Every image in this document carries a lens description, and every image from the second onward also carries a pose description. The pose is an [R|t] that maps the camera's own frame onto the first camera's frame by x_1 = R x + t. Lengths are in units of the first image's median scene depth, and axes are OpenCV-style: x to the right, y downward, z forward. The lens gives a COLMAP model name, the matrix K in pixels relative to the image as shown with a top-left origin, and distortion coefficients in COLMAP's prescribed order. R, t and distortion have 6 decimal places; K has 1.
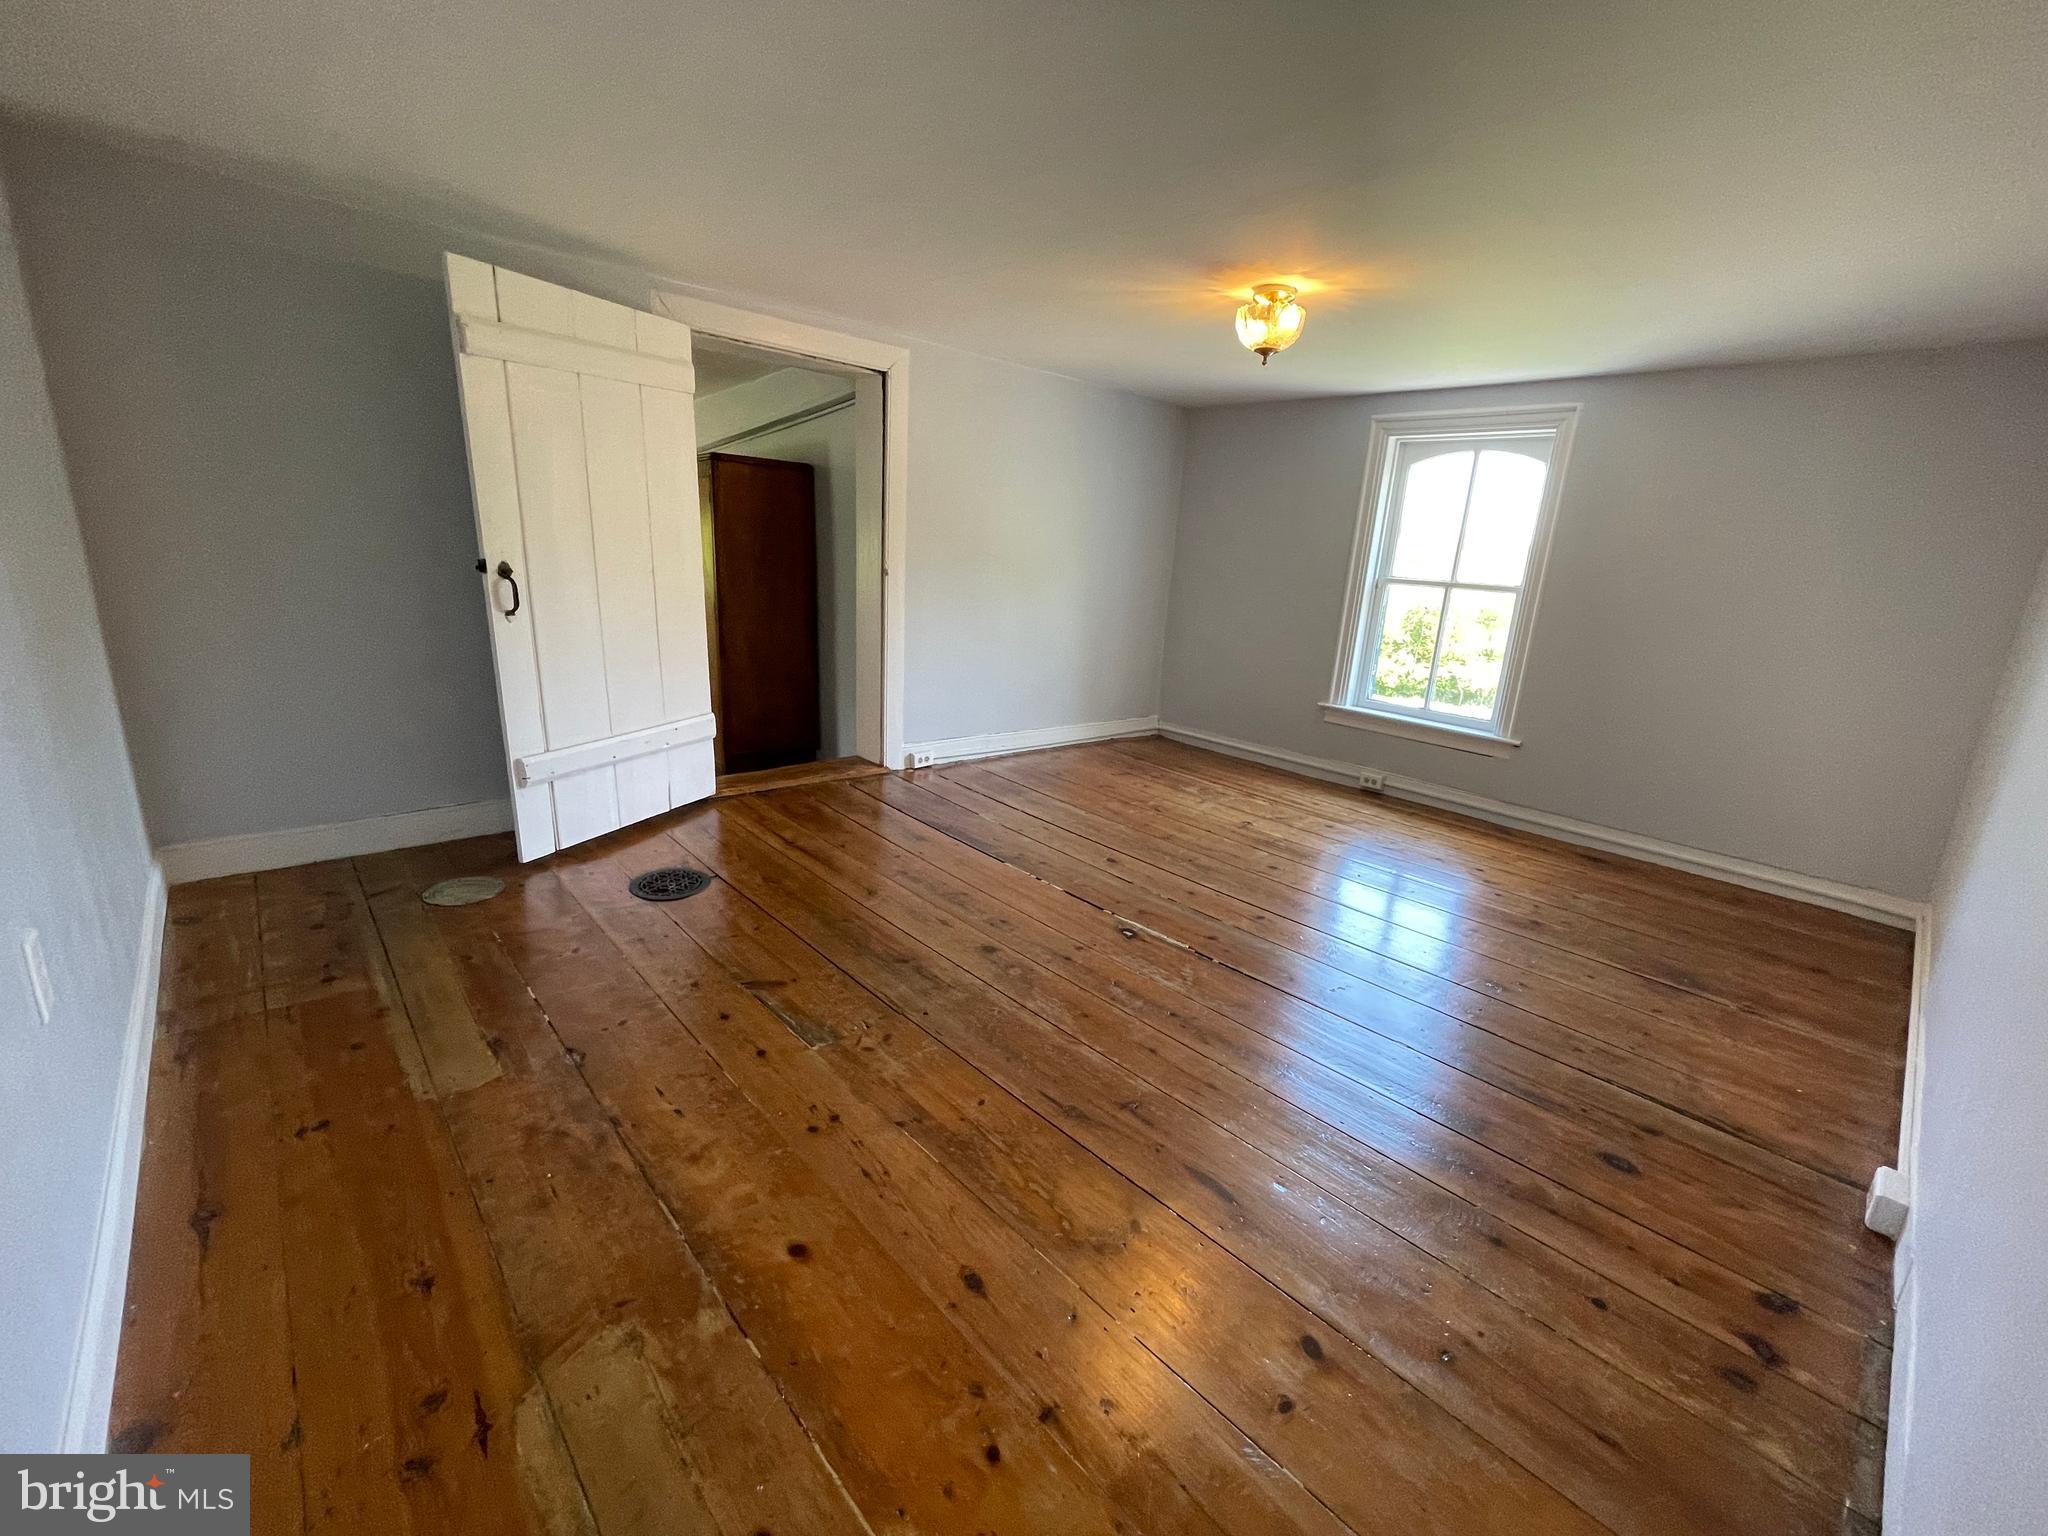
lens RADIAL K [[826.9, 0, 1027.6], [0, 826.9, 761.6], [0, 0, 1]] dist [-0.002645, -0.000438]
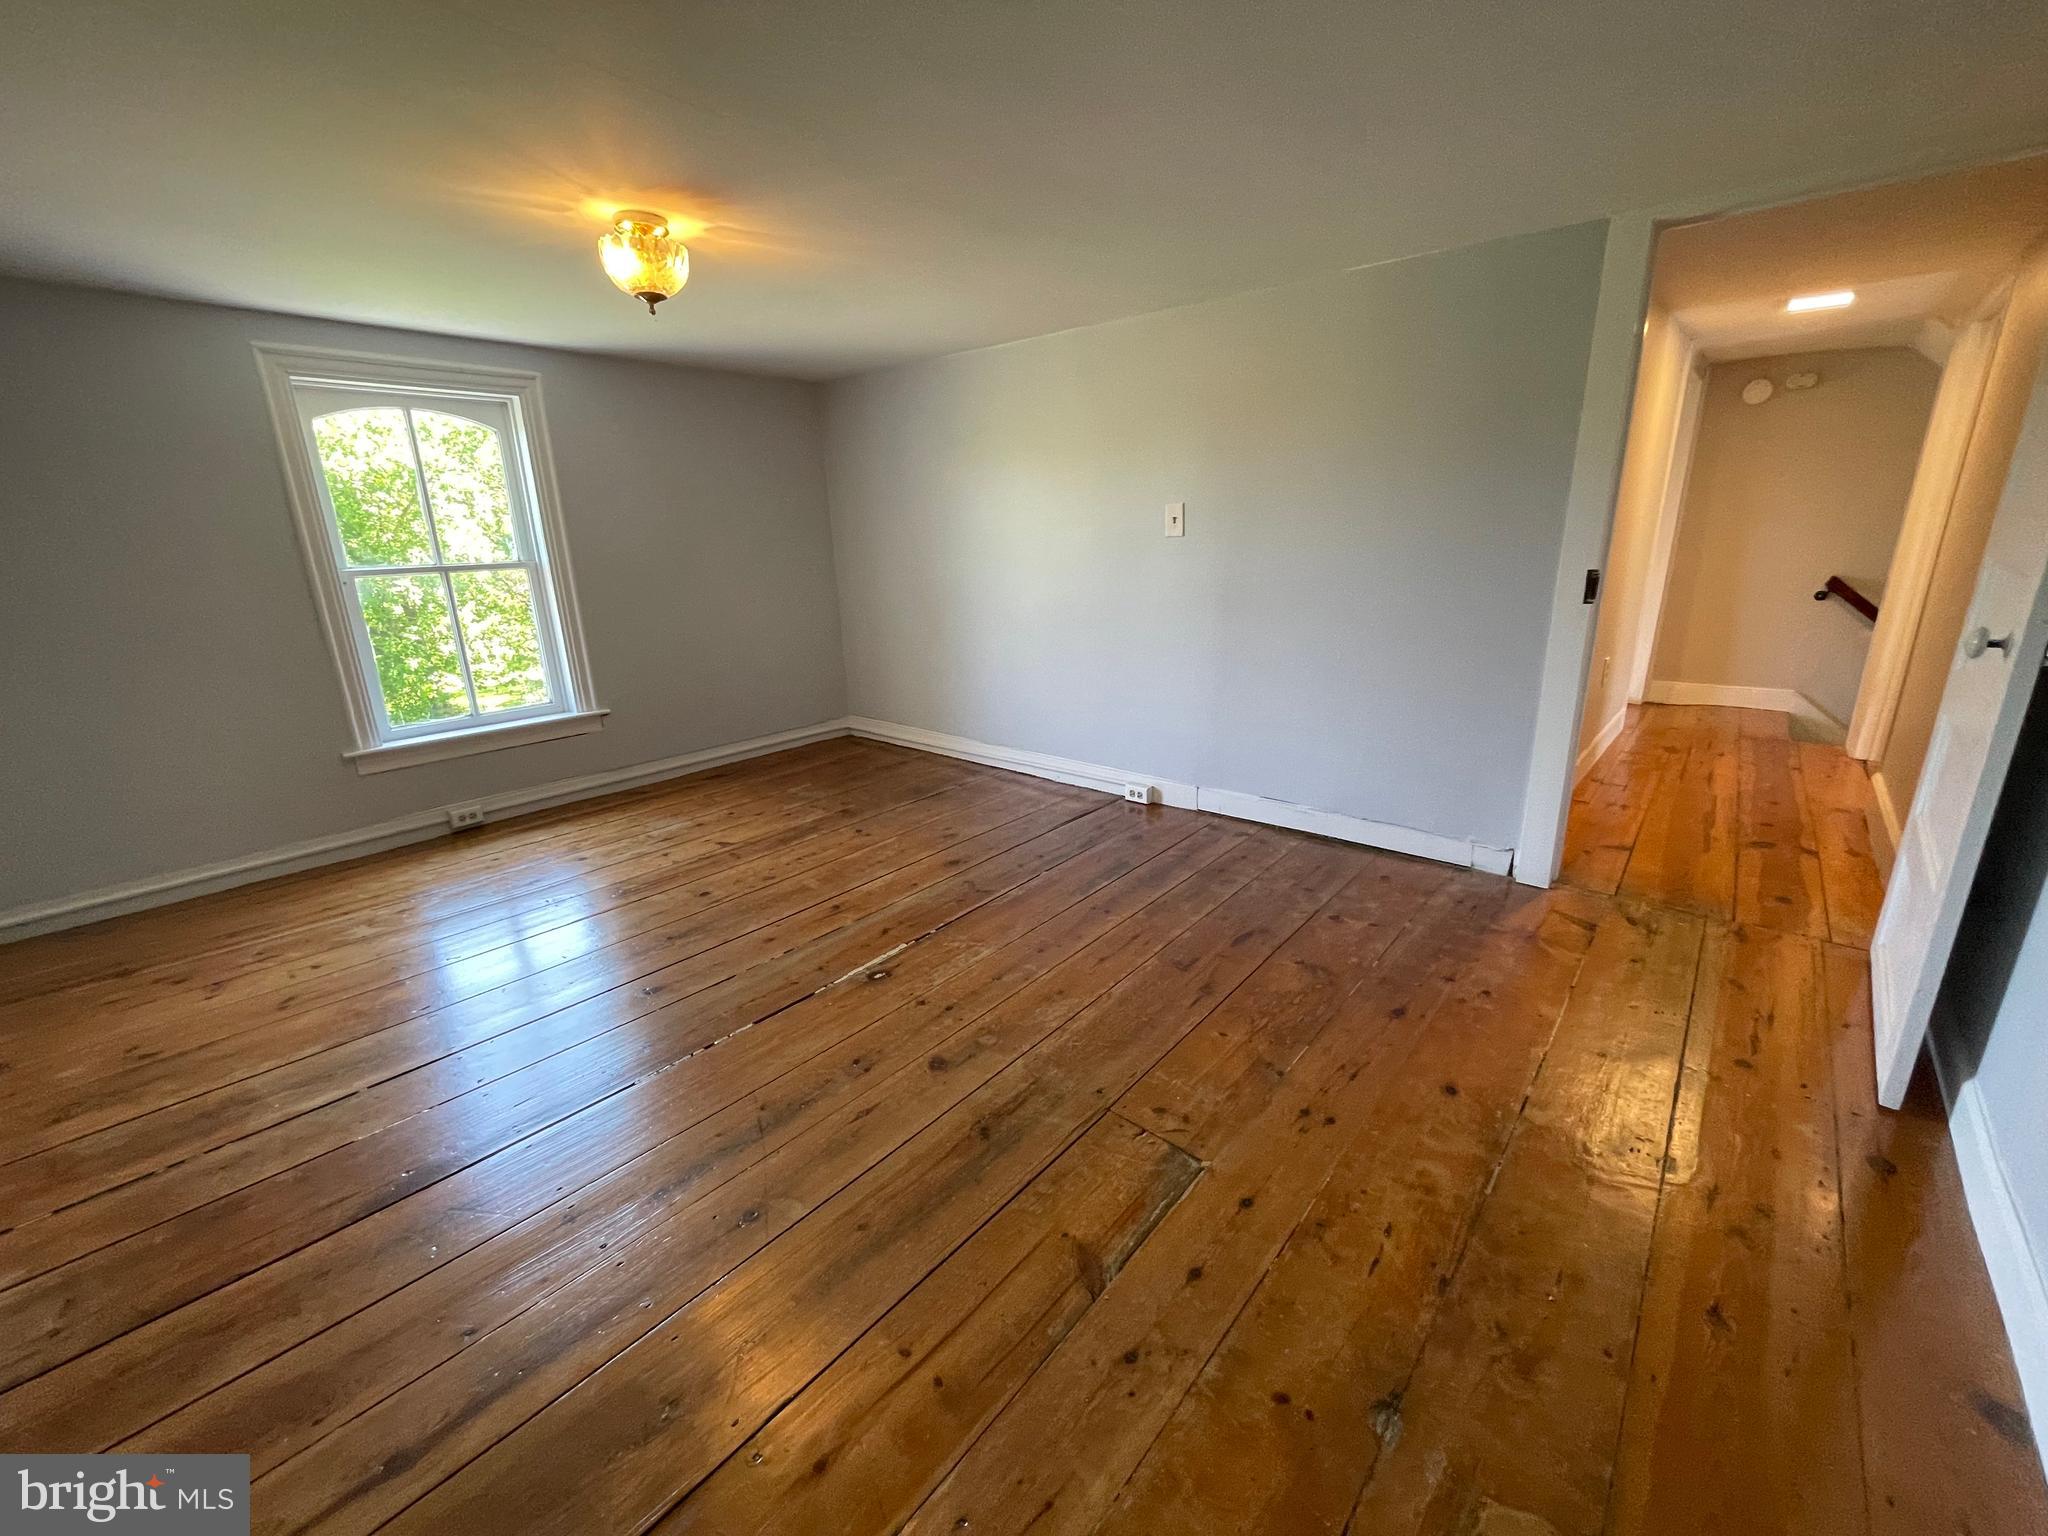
lens RADIAL K [[826.9, 0, 1027.6], [0, 826.9, 761.6], [0, 0, 1]] dist [-0.002645, -0.000438]
pose [[-0.109634, -0.328846, 0.937998, -0.443484], [0.269660, 0.898455, 0.346501, -0.180127], [-0.956694, 0.290929, -0.009825, 0.527987]]
